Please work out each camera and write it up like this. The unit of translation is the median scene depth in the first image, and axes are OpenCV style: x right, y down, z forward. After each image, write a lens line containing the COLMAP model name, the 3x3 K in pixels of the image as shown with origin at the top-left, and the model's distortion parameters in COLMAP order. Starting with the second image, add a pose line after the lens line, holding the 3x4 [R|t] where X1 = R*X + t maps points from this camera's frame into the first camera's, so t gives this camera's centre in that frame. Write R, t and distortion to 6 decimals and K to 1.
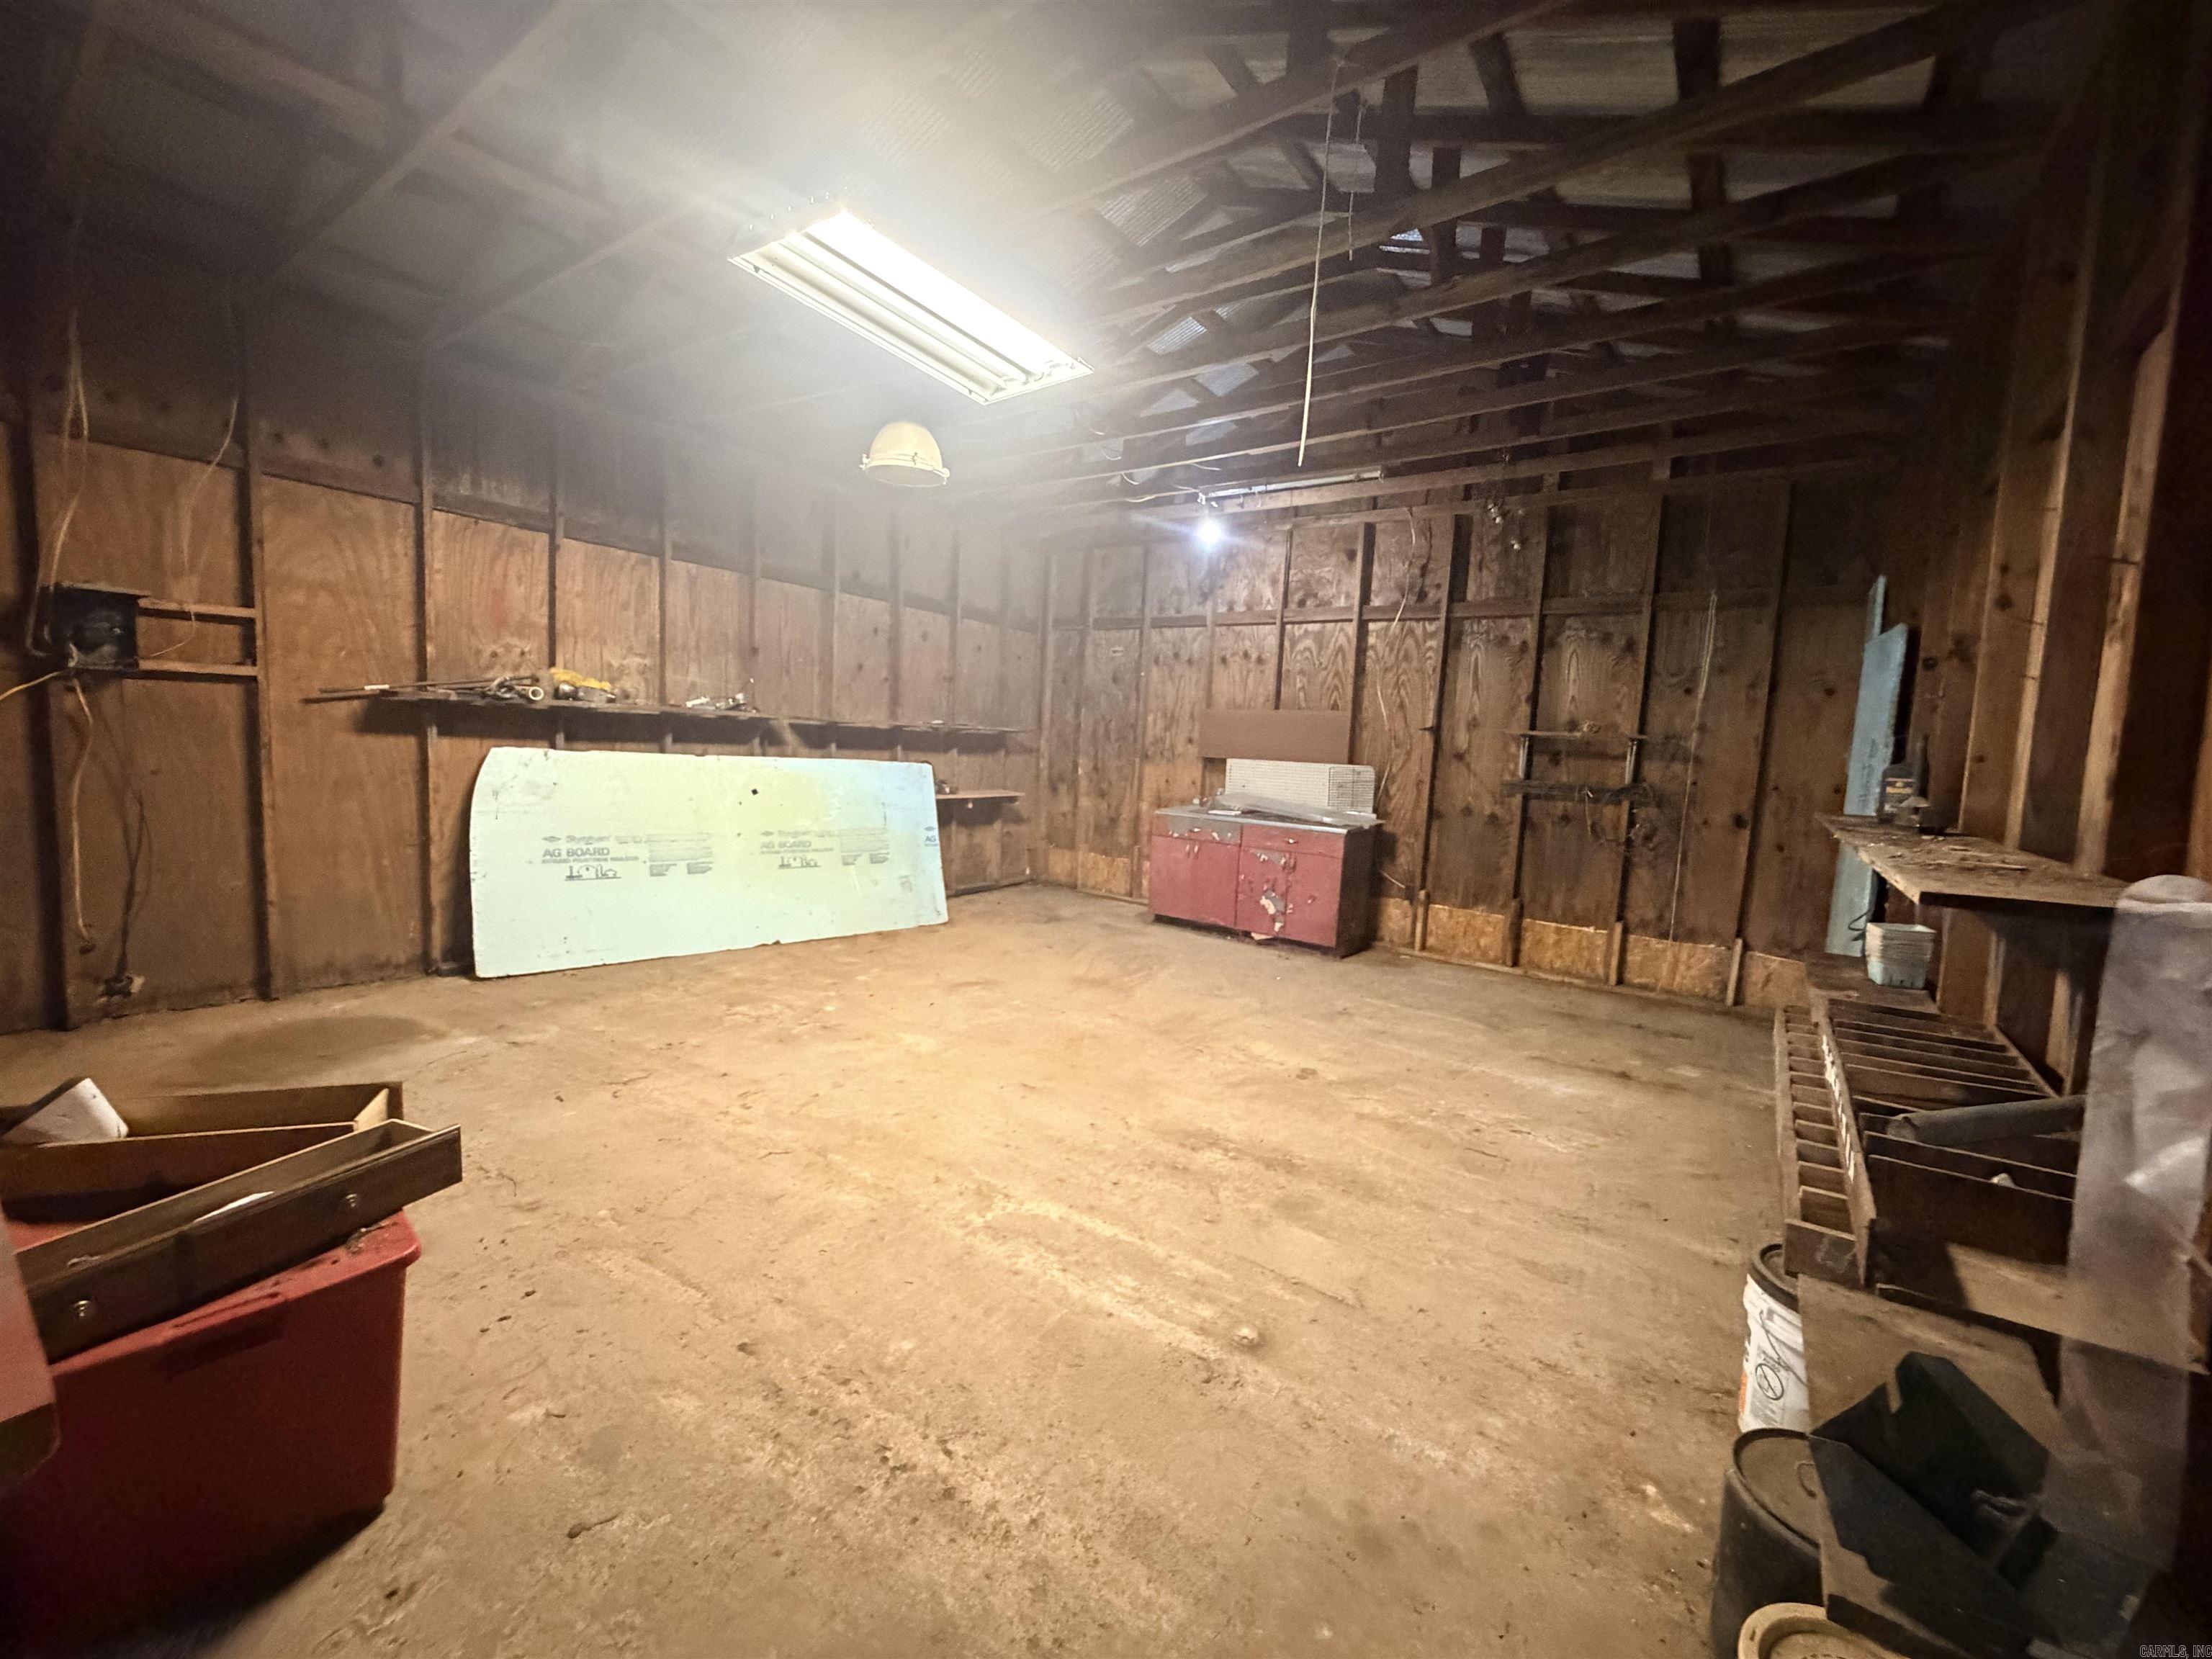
lens RADIAL K [[882.6, 0, 1106.0], [0, 882.6, 829.5], [0, 0, 1]] dist [-0.000267, 0.000366]
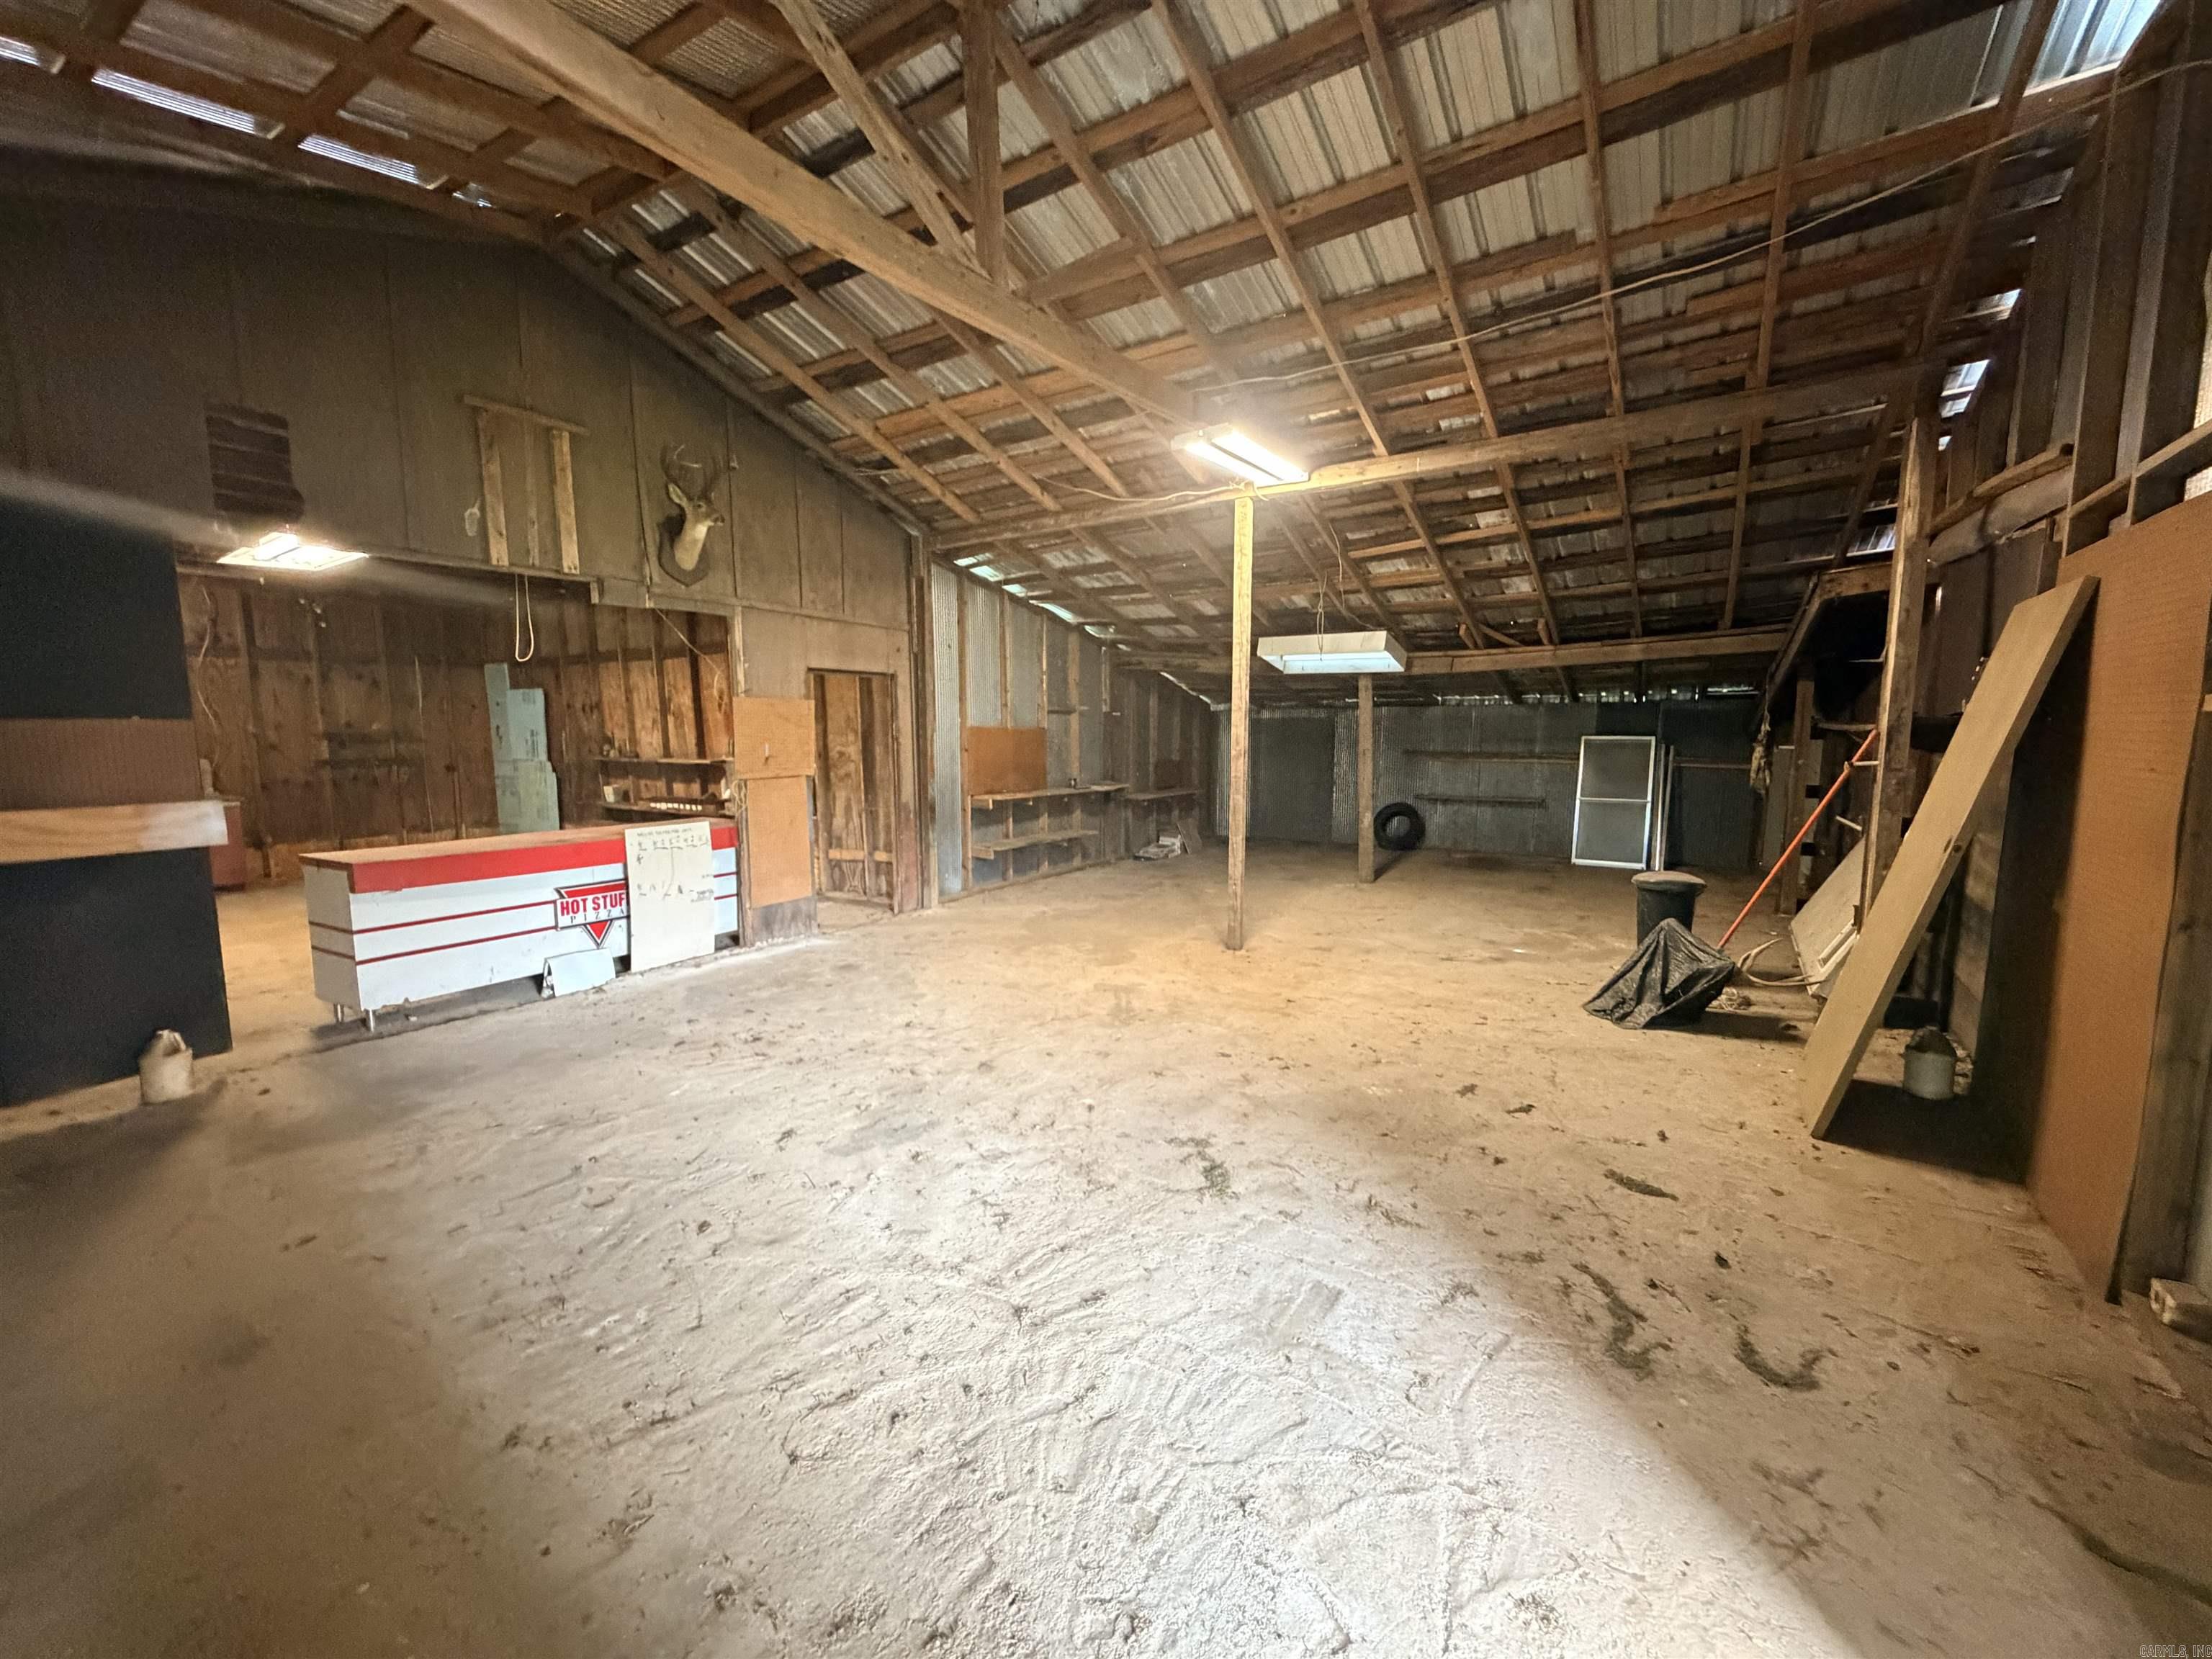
lens RADIAL K [[882.6, 0, 1106.0], [0, 882.6, 829.5], [0, 0, 1]] dist [-0.000267, 0.000366]
pose [[-0.073753, -0.169551, 0.982758, -1.205895], [0.099213, 0.979306, 0.176401, -0.067515], [-0.992329, 0.110512, -0.055405, -0.333799]]
